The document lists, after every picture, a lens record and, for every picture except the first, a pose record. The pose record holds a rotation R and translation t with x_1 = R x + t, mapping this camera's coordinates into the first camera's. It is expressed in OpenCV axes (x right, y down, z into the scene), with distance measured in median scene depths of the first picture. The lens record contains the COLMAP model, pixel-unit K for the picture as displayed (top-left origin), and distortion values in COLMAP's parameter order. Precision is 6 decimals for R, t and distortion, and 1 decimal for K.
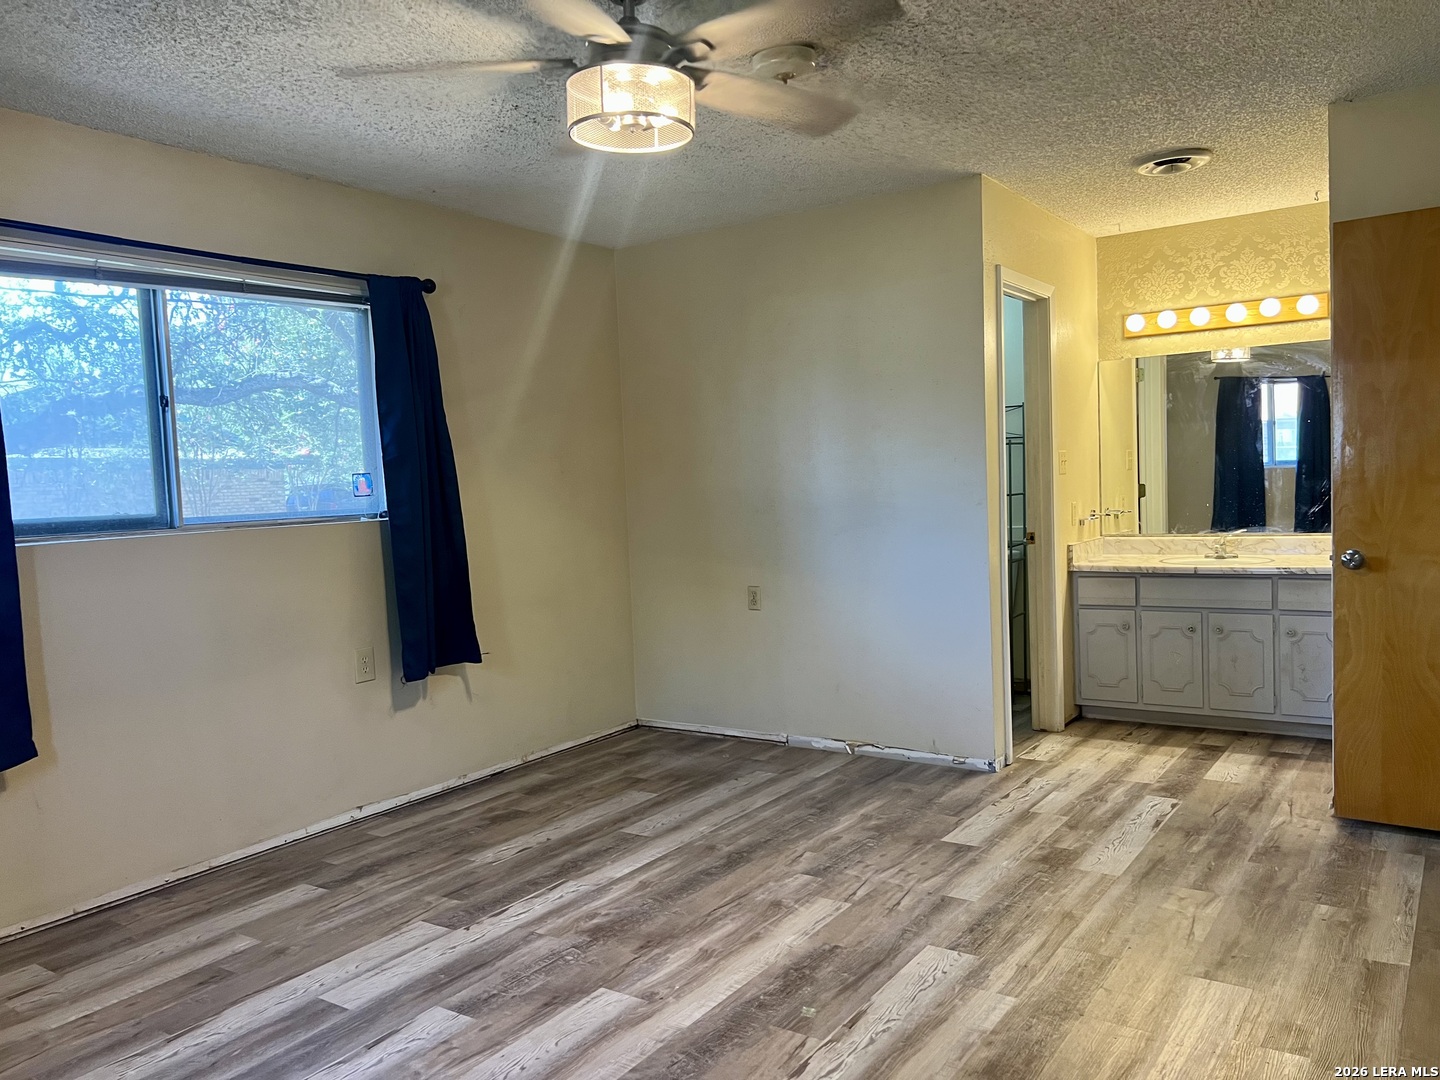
lens RADIAL K [[1088.4, 0, 715.9], [0, 1088.4, 540.2], [0, 0, 1]] dist [0.050357, -0.052139]
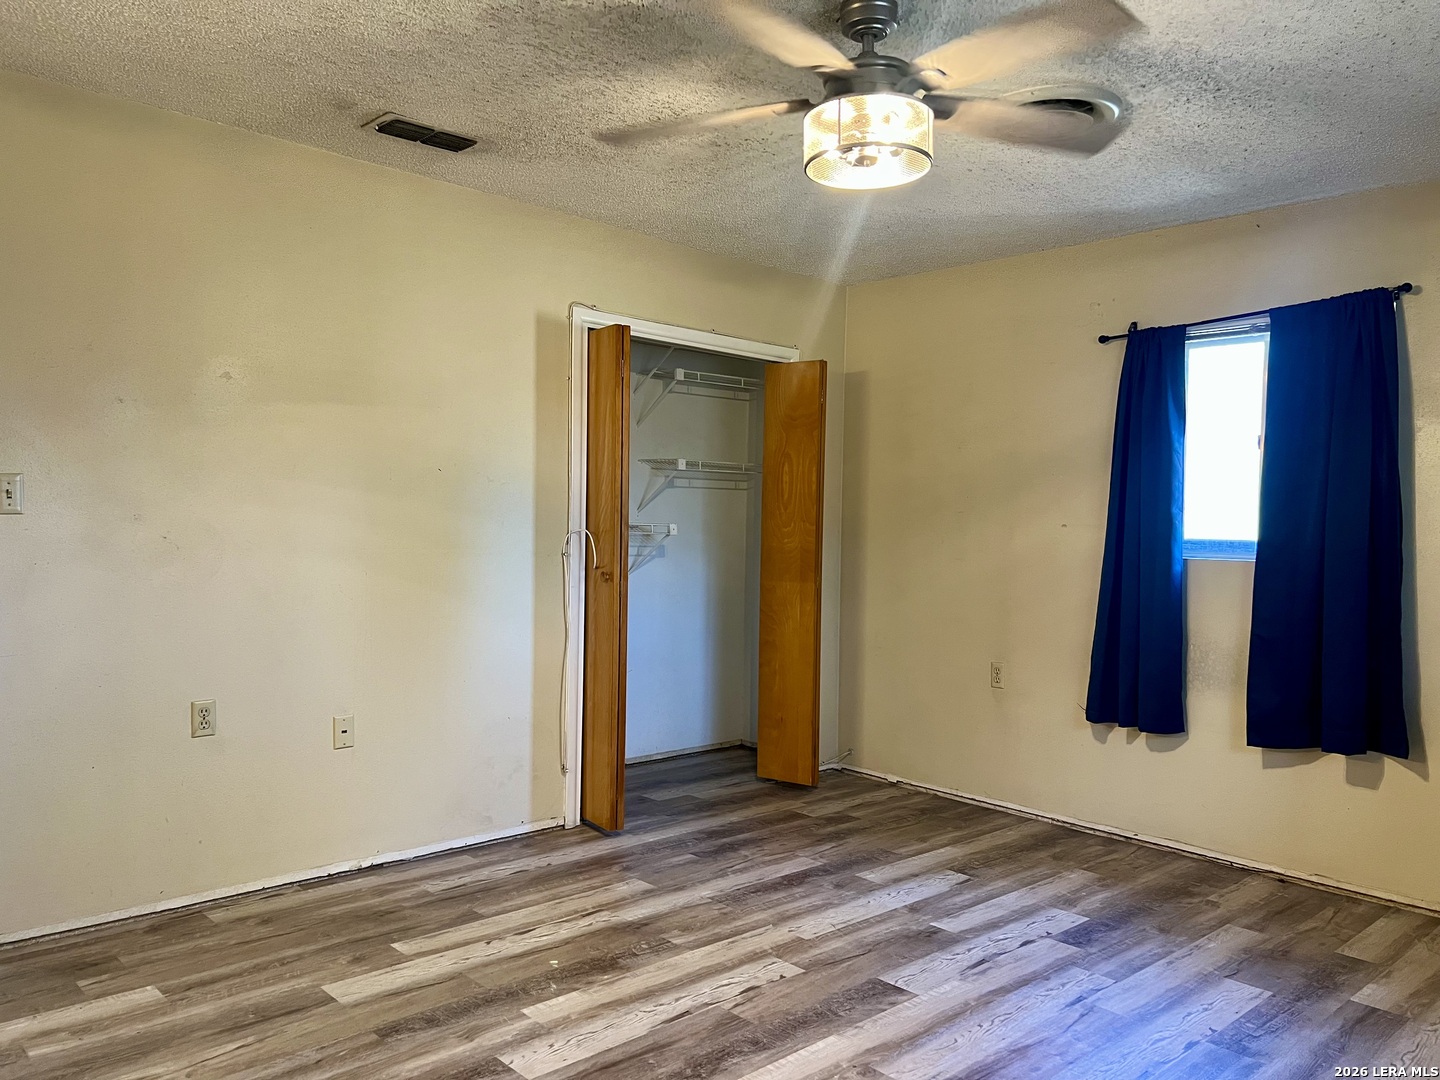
lens RADIAL K [[1088.4, 0, 722.0], [0, 1088.4, 548.1], [0, 0, 1]] dist [0.050357, -0.052139]
pose [[-0.977304, 0.014194, 0.211365, -0.078394], [0.030082, 0.996941, 0.072143, -0.053335], [-0.209694, 0.076864, -0.974741, 1.036102]]
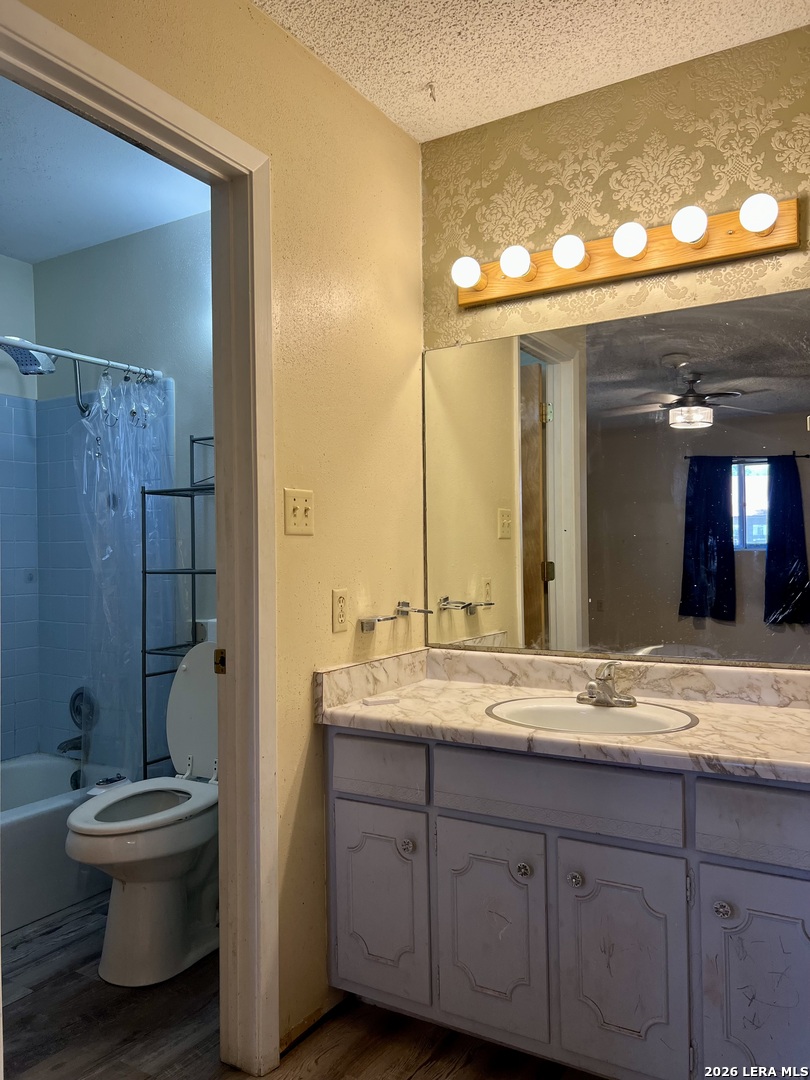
lens RADIAL K [[816.3, 0, 400.8], [0, 816.3, 545.7], [0, 0, 1]] dist [0.050357, -0.052139]
pose [[0.997994, 0.027602, 0.056982, 0.367034], [-0.023719, 0.997422, -0.067730, -0.032614], [-0.058705, 0.066242, 0.996075, 0.662423]]
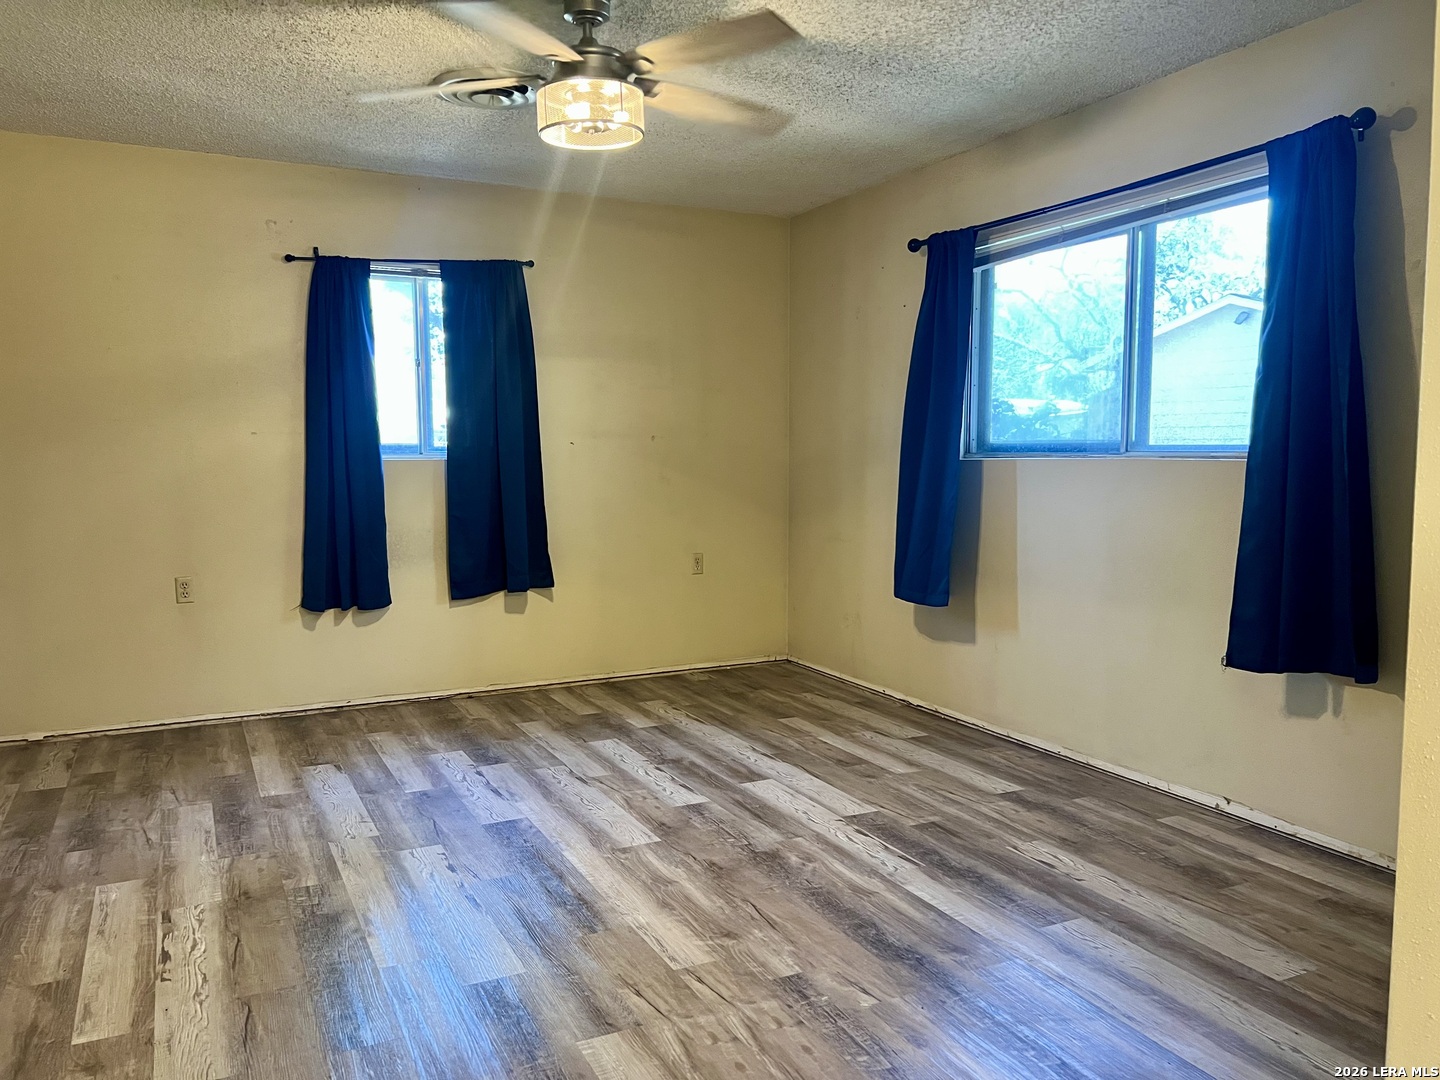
lens RADIAL K [[1088.4, 0, 721.4], [0, 1088.4, 543.8], [0, 0, 1]] dist [0.050357, -0.052139]
pose [[-0.482060, 0.120468, -0.867817, 0.490134], [-0.026830, 0.988008, 0.152056, -0.058706], [0.875727, 0.096584, -0.473047, 0.892281]]
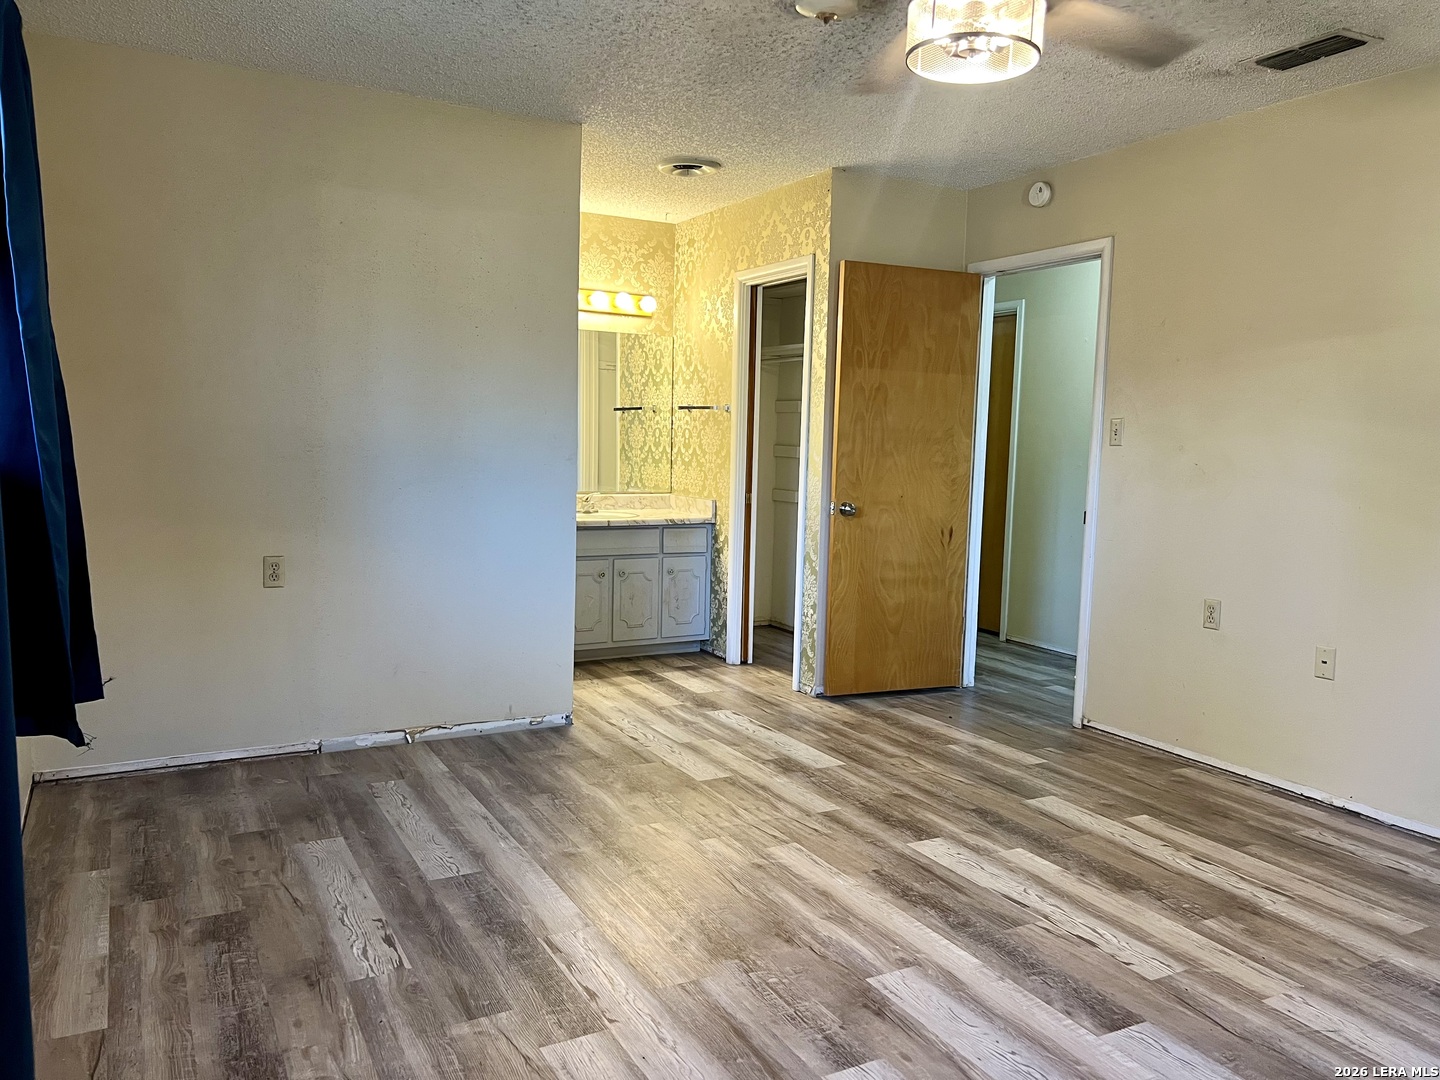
lens RADIAL K [[1088.4, 0, 725.6], [0, 1088.4, 538.2], [0, 0, 1]] dist [0.050357, -0.052139]
pose [[0.447187, -0.033226, 0.893823, -0.534552], [0.005338, 0.999391, 0.034480, 0.004993], [-0.894424, -0.010648, 0.447092, 0.389711]]
